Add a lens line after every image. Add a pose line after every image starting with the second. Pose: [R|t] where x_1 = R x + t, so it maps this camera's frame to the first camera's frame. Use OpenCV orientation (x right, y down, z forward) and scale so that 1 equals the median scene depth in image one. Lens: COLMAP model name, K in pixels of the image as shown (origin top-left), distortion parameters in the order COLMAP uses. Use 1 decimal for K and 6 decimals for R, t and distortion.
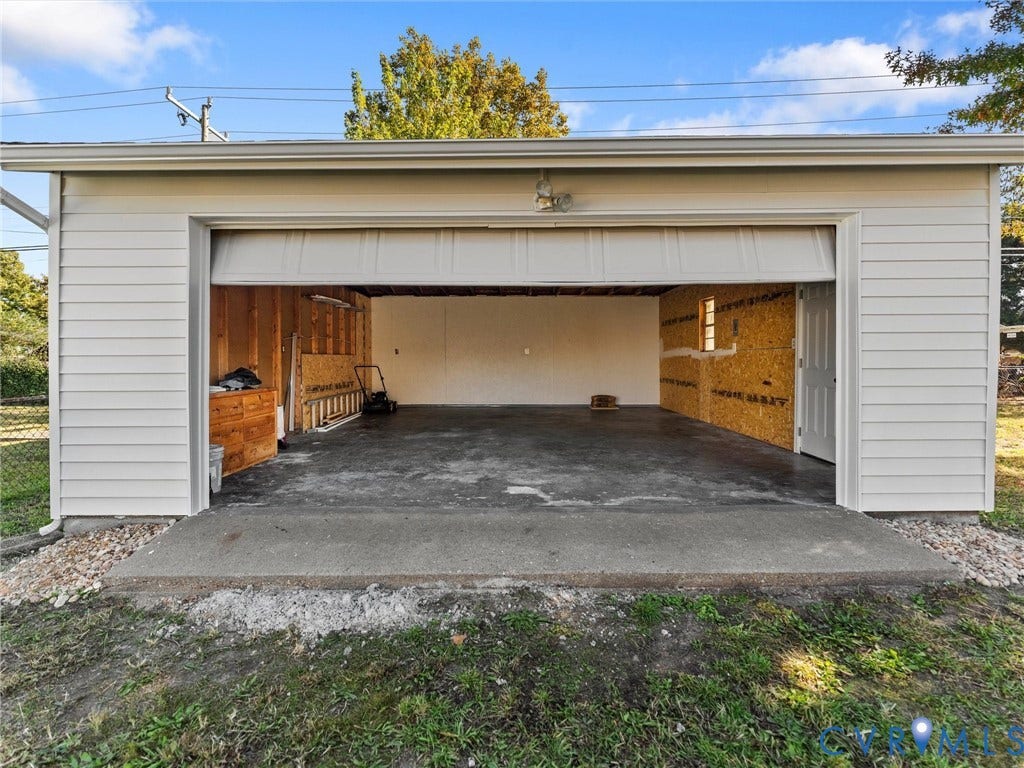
lens RADIAL K [[656.5, 0, 512.0], [0, 656.5, 384.0], [0, 0, 1]] dist [0.002577, -0.000073]
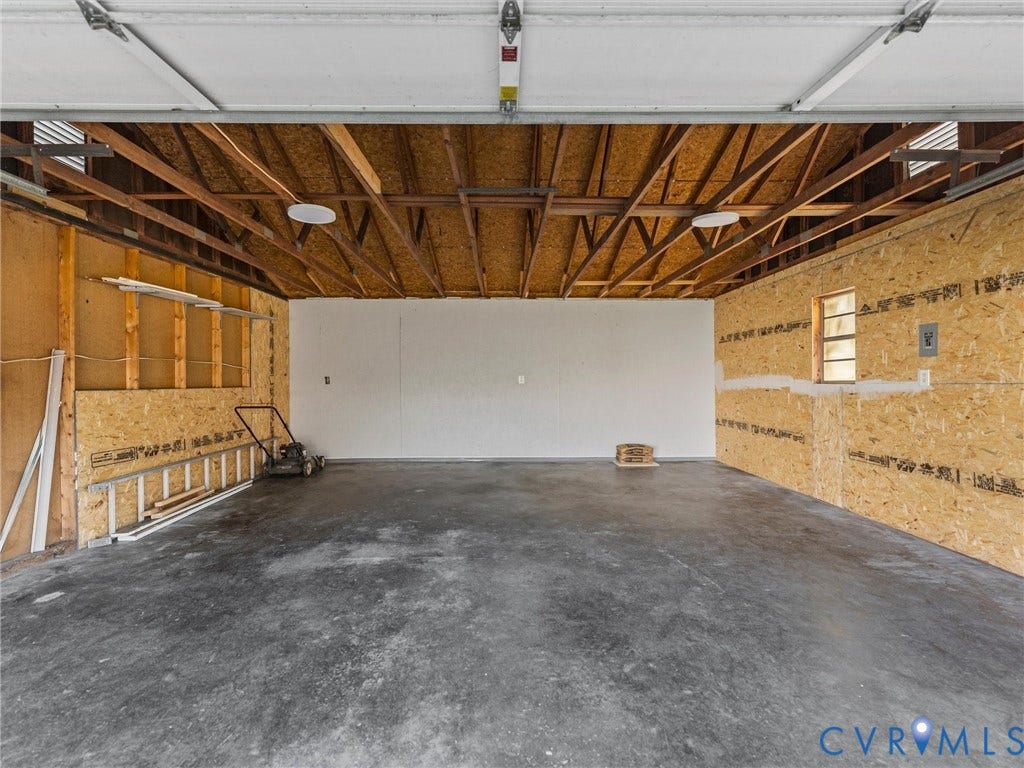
lens RADIAL K [[489.3, 0, 511.6], [0, 489.3, 377.4], [0, 0, 1]] dist [0.000024, -0.000584]
pose [[0.999903, -0.000291, 0.013906, 0.006407], [0.000796, 0.999340, -0.036325, -0.038005], [-0.013886, 0.036332, 0.999243, 0.556650]]
